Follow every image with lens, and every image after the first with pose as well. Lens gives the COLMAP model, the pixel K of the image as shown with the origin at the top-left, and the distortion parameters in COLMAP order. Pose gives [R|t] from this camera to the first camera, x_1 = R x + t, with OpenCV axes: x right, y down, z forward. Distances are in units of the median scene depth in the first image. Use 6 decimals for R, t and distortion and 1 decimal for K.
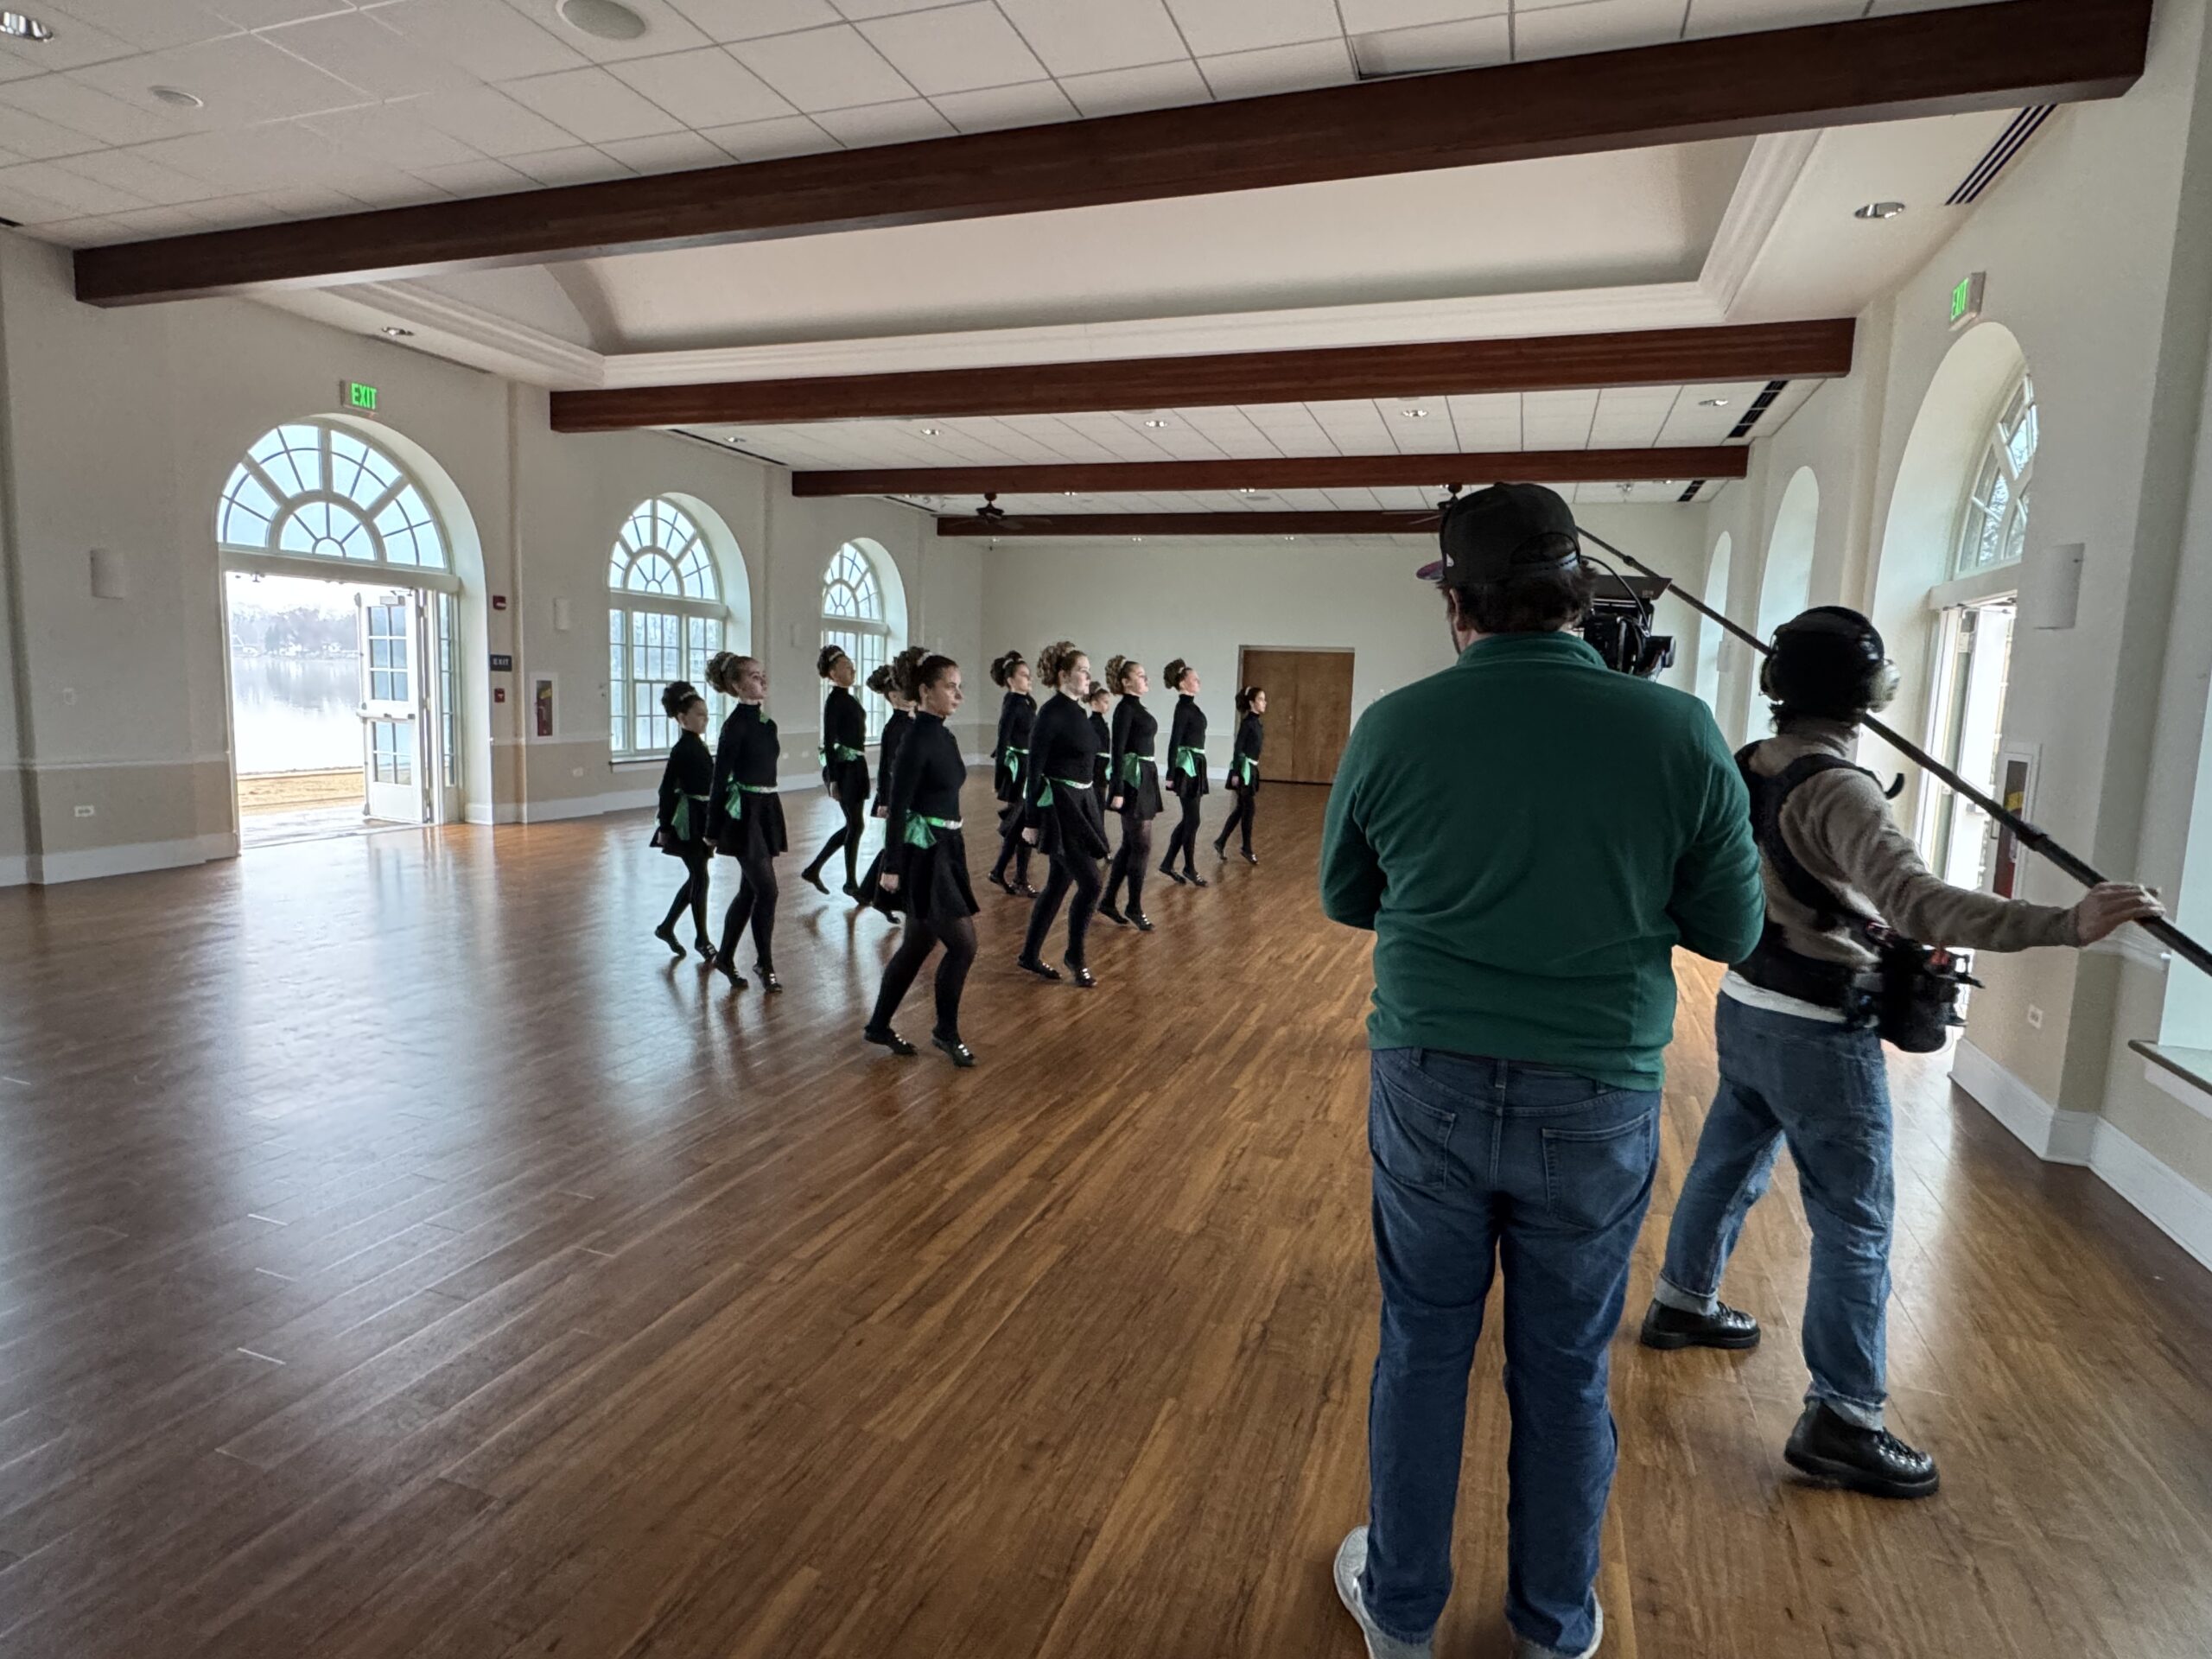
lens RADIAL K [[1197.8, 0, 1103.8], [0, 1197.8, 834.2], [0, 0, 1]] dist [-0.007623, 0.001284]
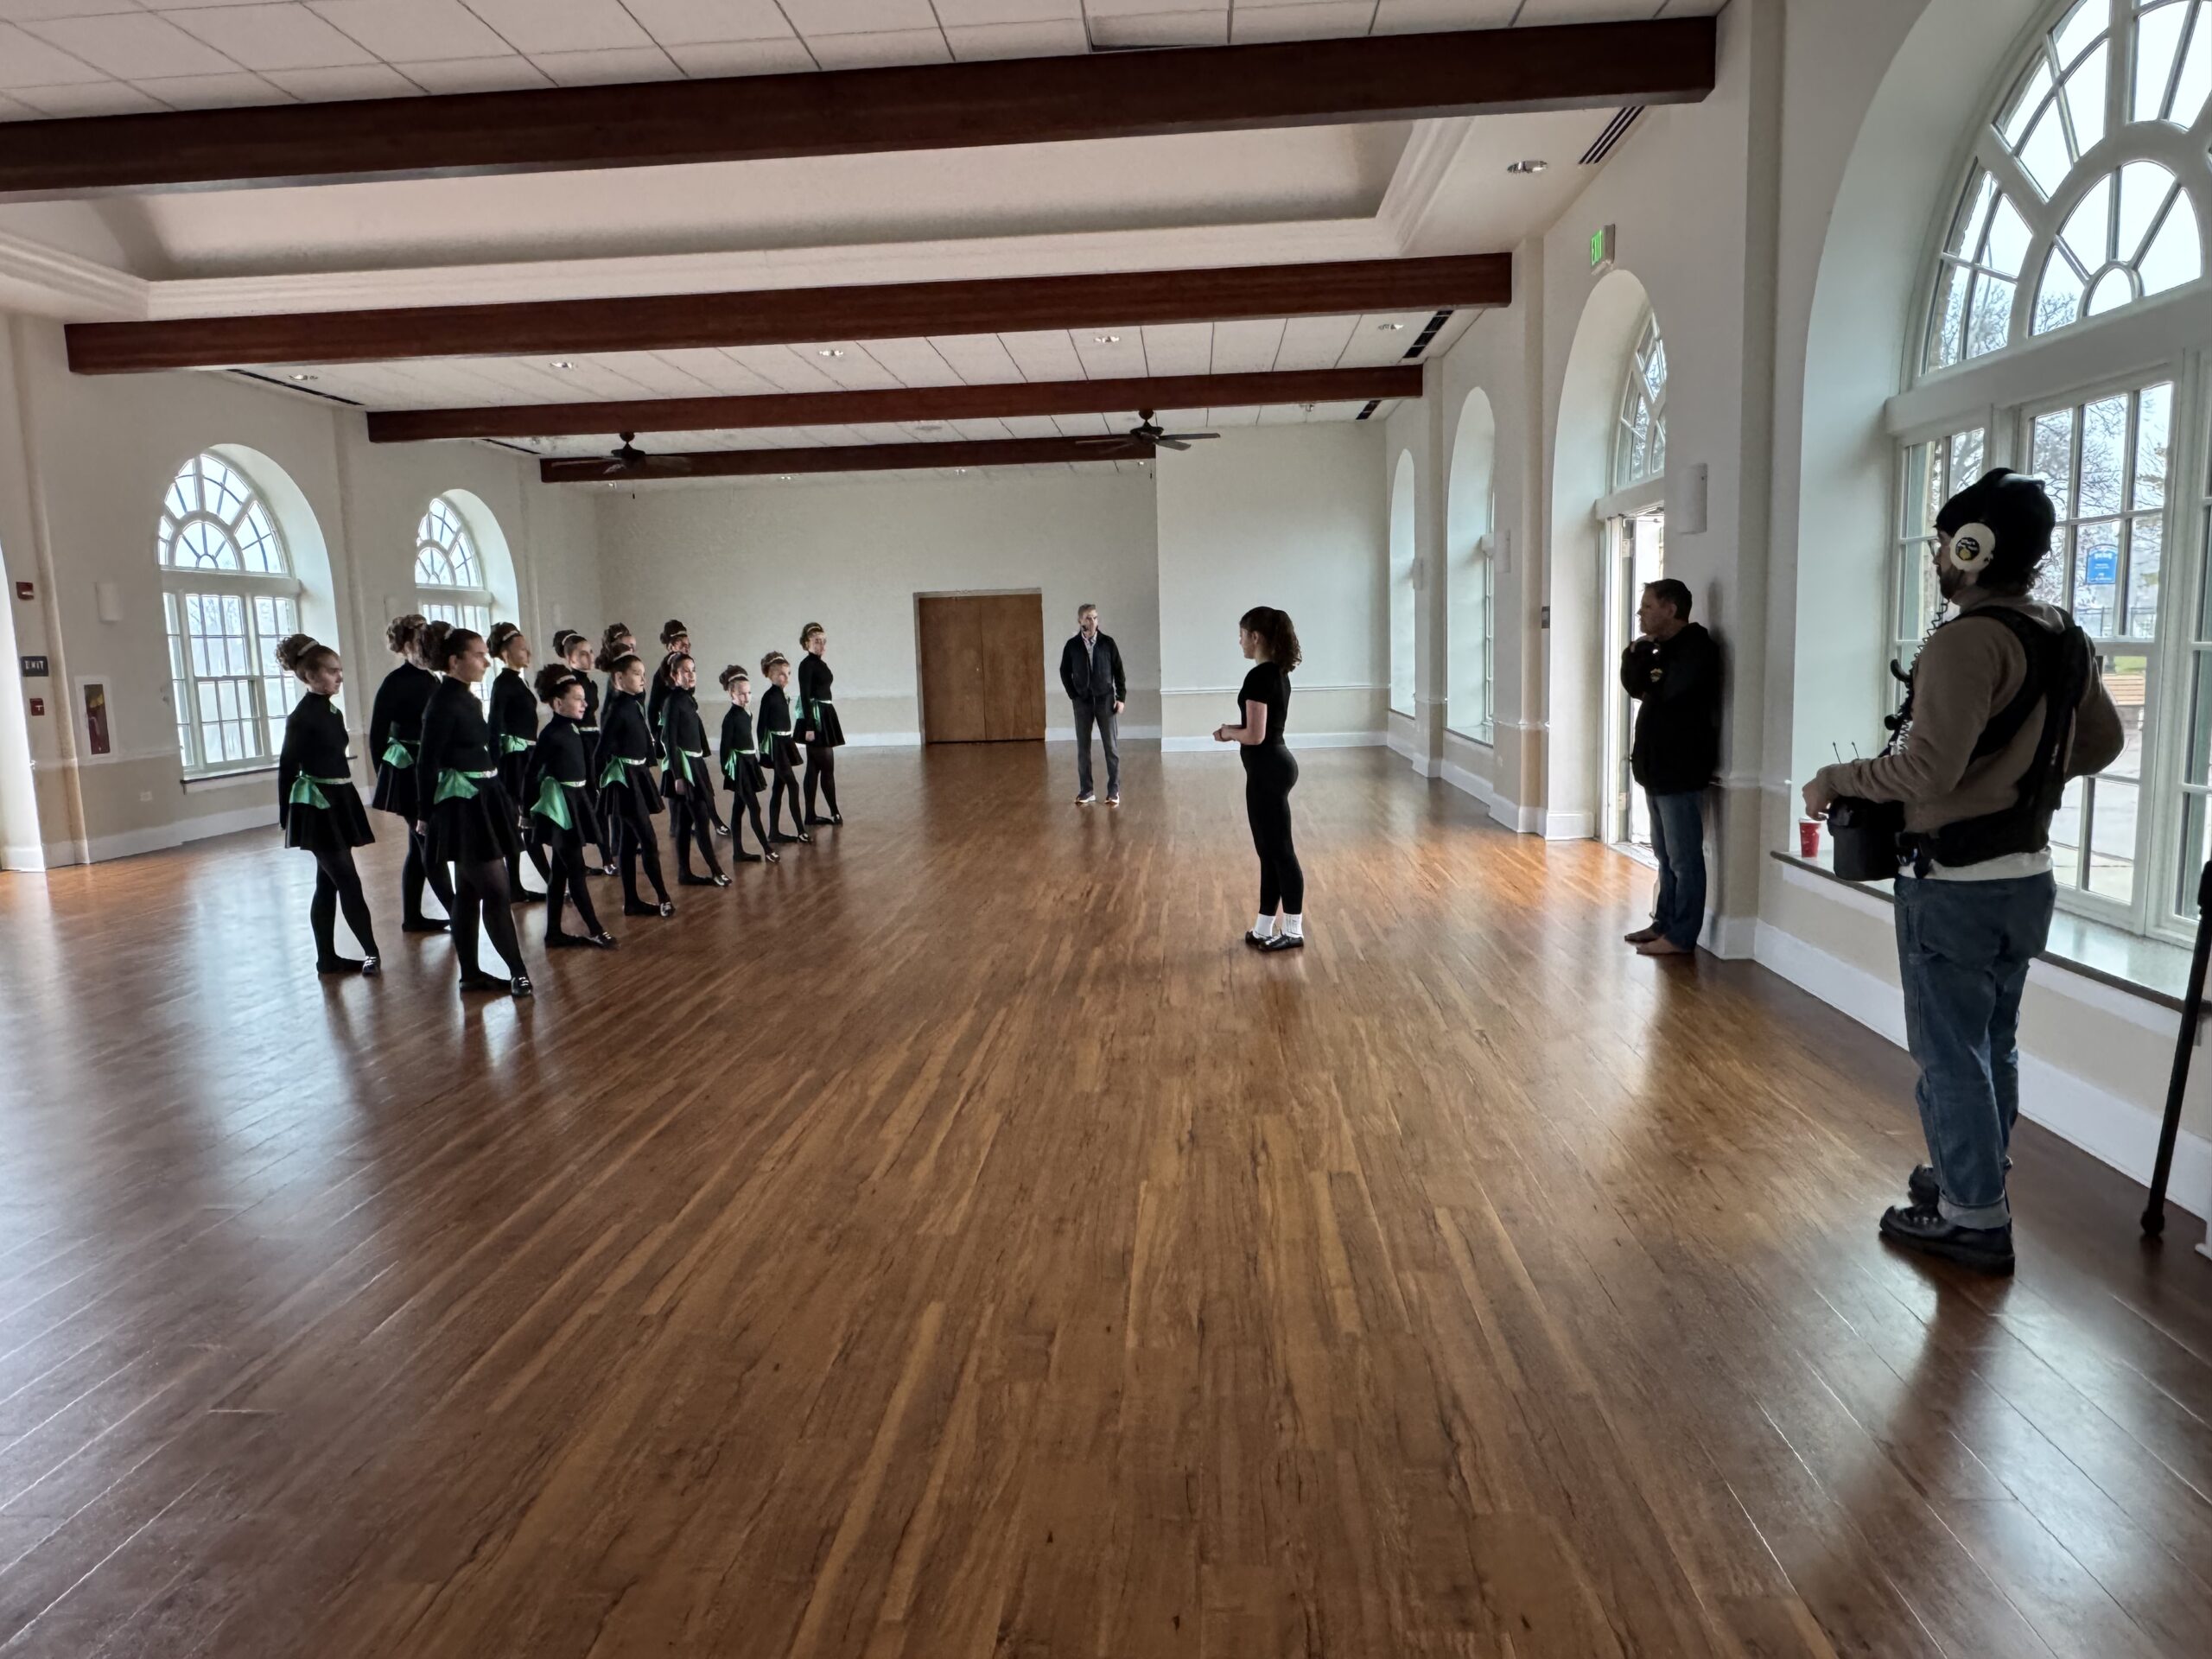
lens RADIAL K [[1440.6, 0, 1082.6], [0, 1440.6, 818.7], [0, 0, 1]] dist [-0.017194, 0.008012]
pose [[0.961159, -0.098182, 0.257940, -0.098315], [0.098735, 0.995055, 0.010841, 0.018768], [-0.257729, 0.015047, 0.966100, -0.115083]]
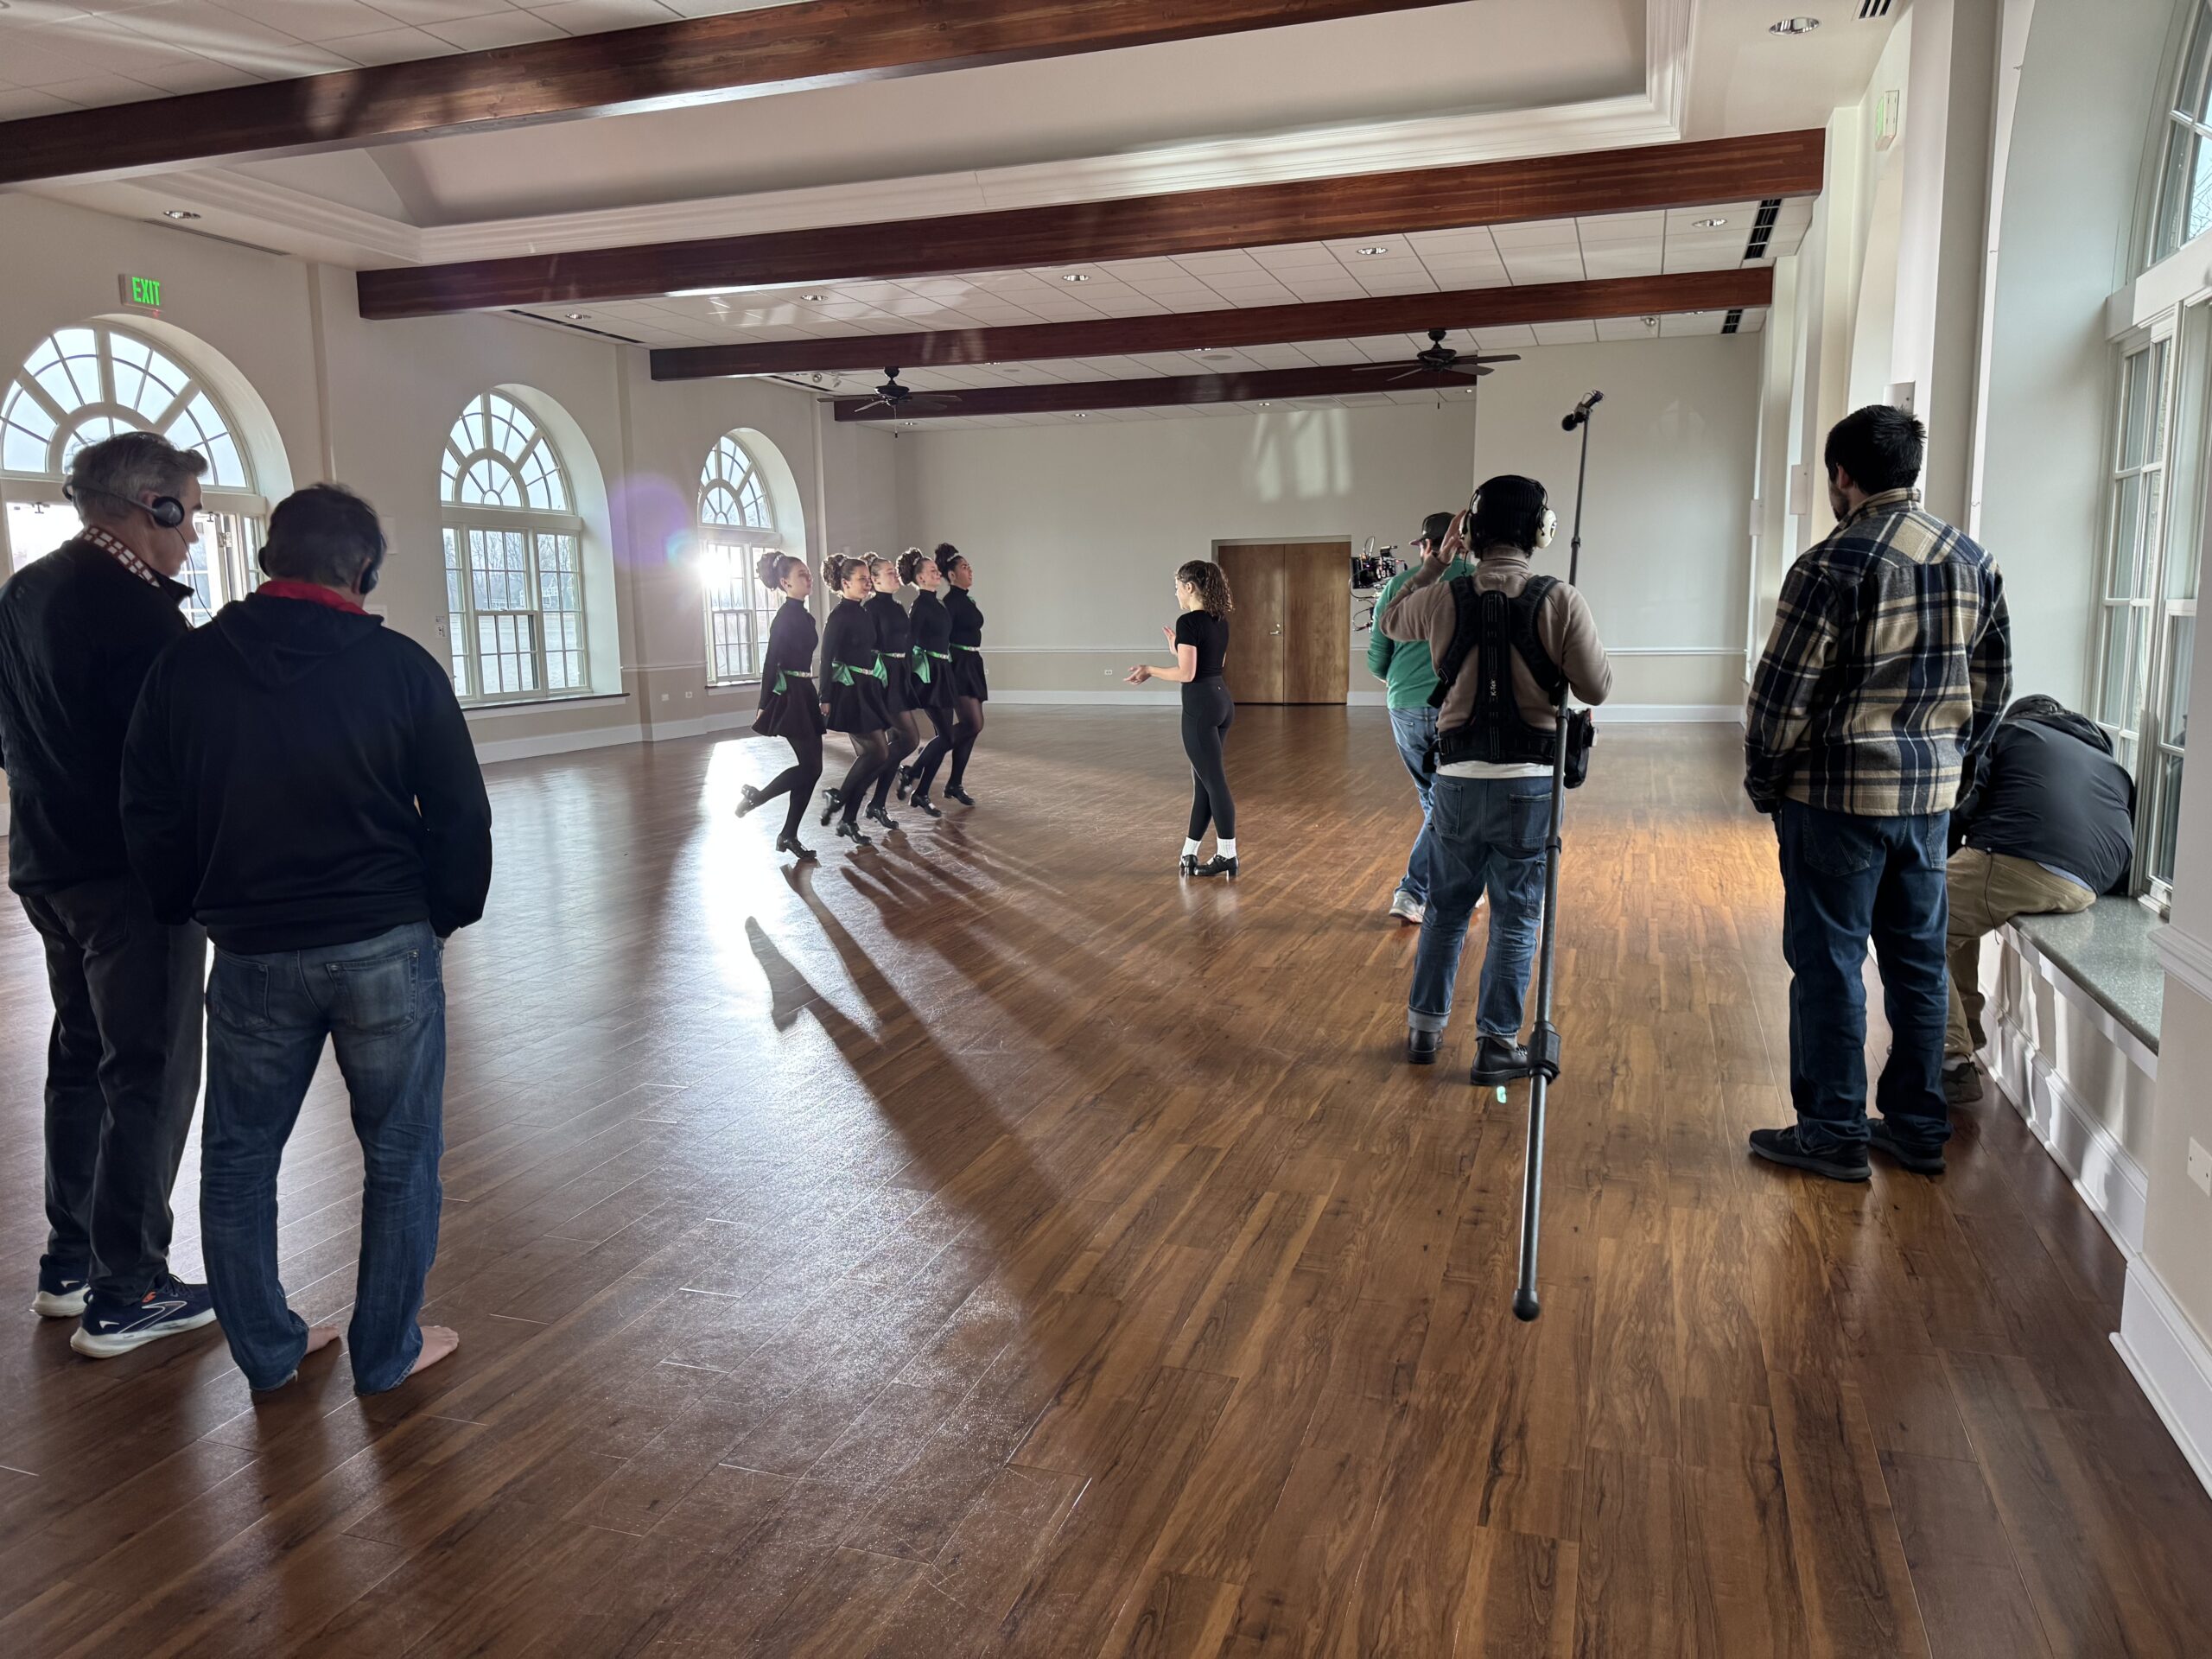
lens RADIAL K [[1581.8, 0, 1102.6], [0, 1581.8, 840.2], [0, 0, 1]] dist [0.030505, -0.033961]
pose [[0.998715, -0.050423, 0.005040, 0.043816], [0.050292, 0.998460, 0.023407, 0.036446], [-0.006212, -0.023124, 0.999713, -0.161732]]
